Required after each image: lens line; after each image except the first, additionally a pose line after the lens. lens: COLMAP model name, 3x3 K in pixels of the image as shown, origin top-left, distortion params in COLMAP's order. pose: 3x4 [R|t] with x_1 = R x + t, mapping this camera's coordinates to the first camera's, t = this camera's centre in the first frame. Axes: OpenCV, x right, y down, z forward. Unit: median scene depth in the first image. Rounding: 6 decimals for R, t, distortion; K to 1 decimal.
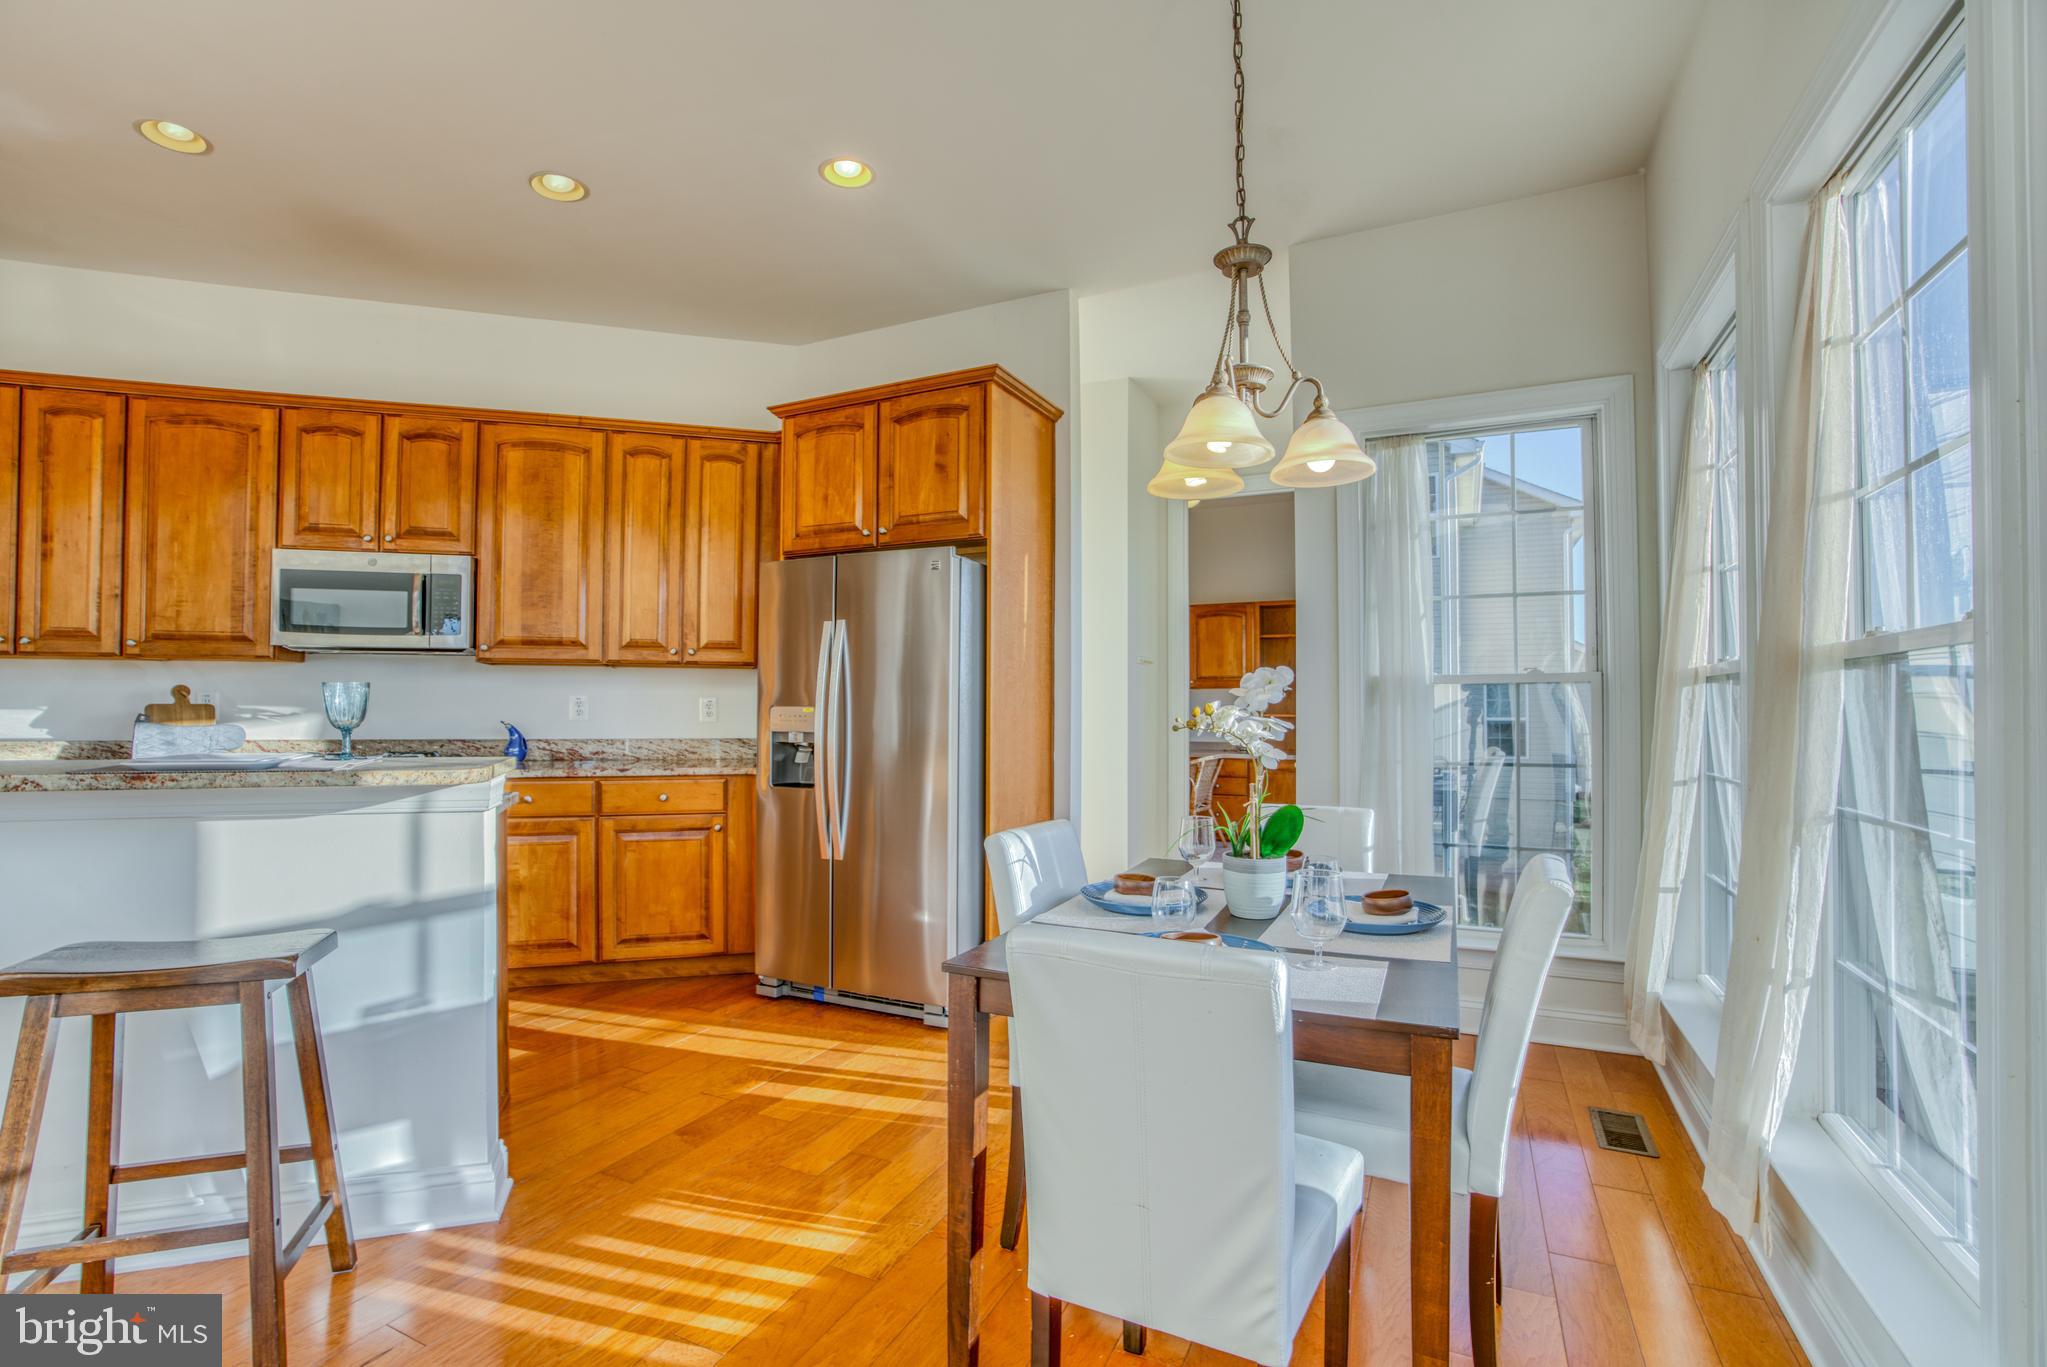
lens RADIAL K [[936.3, 0, 1006.4], [0, 936.3, 687.4], [0, 0, 1]] dist [-0.065871, 0.025052]
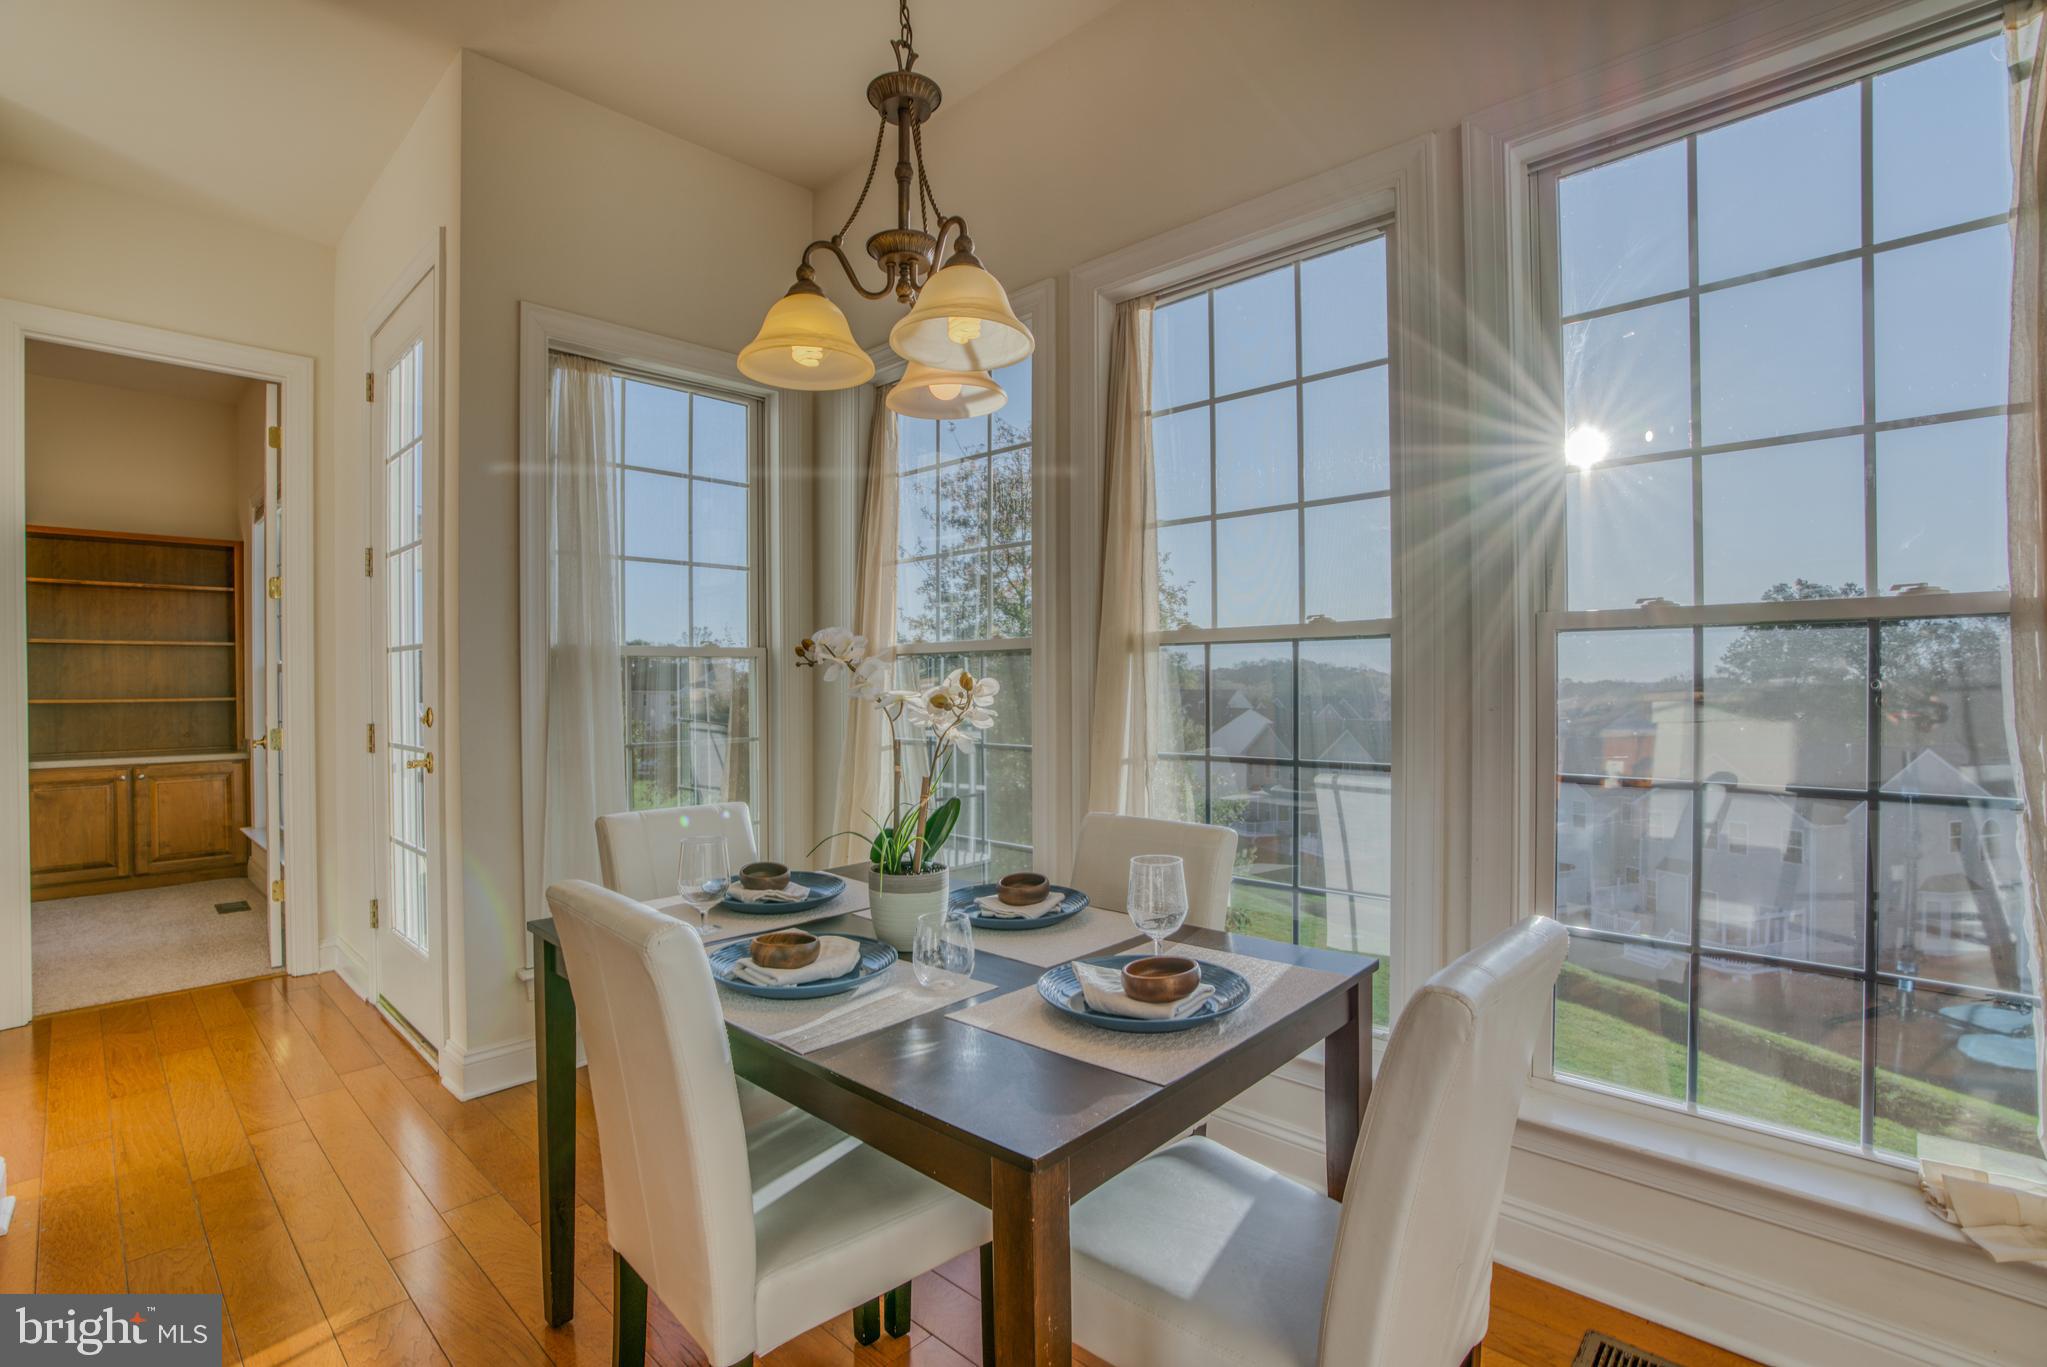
lens RADIAL K [[936.3, 0, 1006.4], [0, 936.3, 687.4], [0, 0, 1]] dist [-0.065871, 0.025052]
pose [[0.297072, -0.004810, 0.954843, -0.233680], [-0.010806, 0.999906, 0.008399, 0.010957], [-0.954794, -0.012813, 0.296992, 0.354425]]
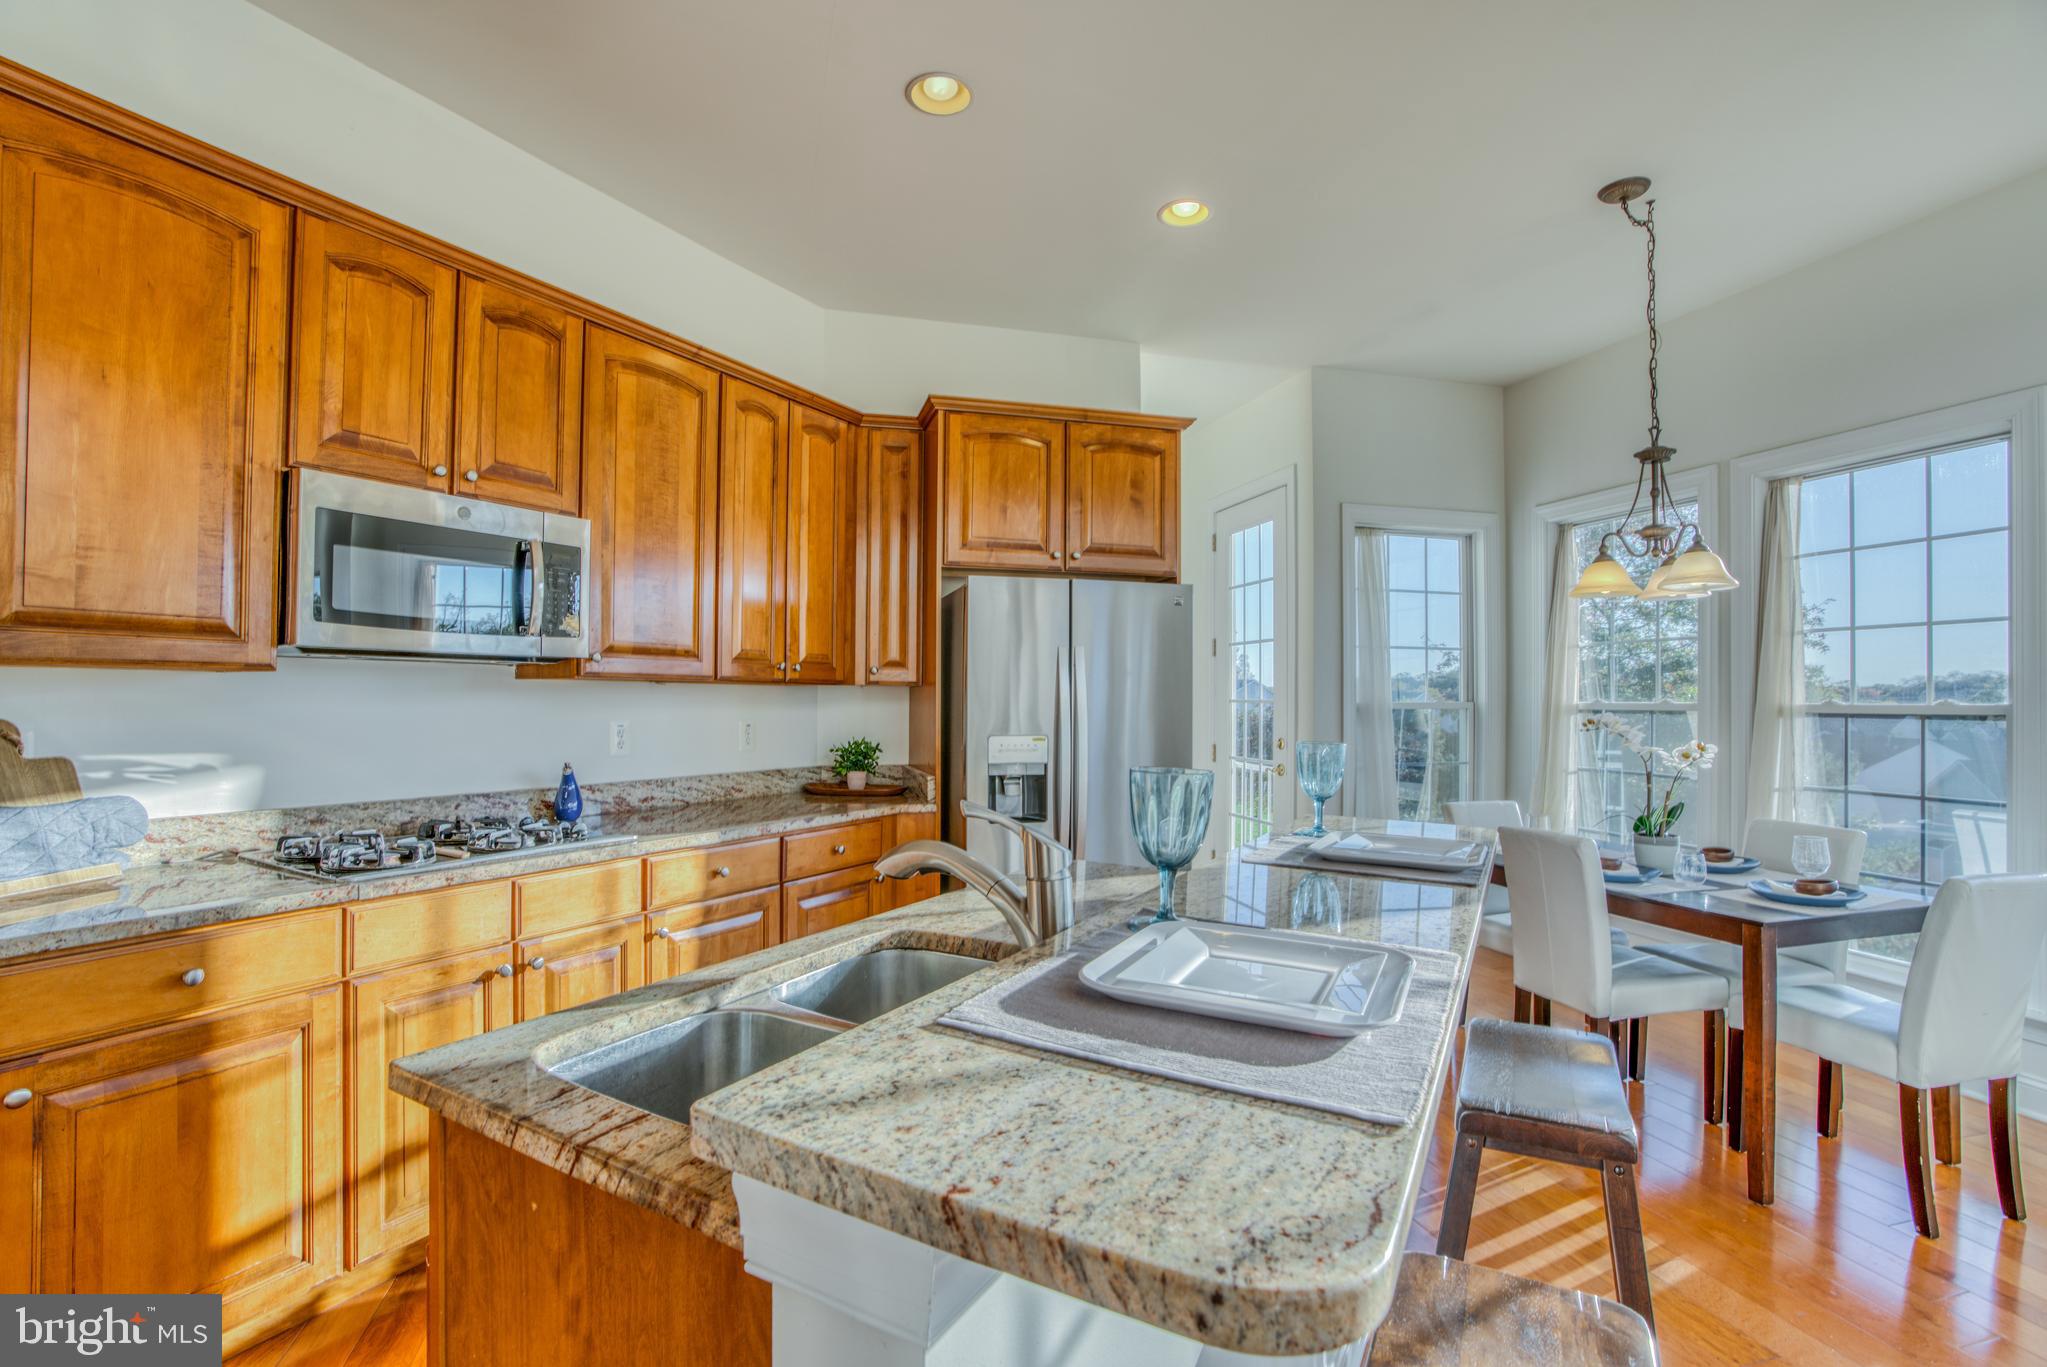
lens RADIAL K [[936.3, 0, 1006.4], [0, 936.3, 687.4], [0, 0, 1]] dist [-0.065871, 0.025052]
pose [[0.748564, 0.010486, 0.662979, -0.814469], [-0.017931, 0.999829, 0.004431, -0.029941], [-0.662820, -0.015205, 0.748625, 0.295831]]
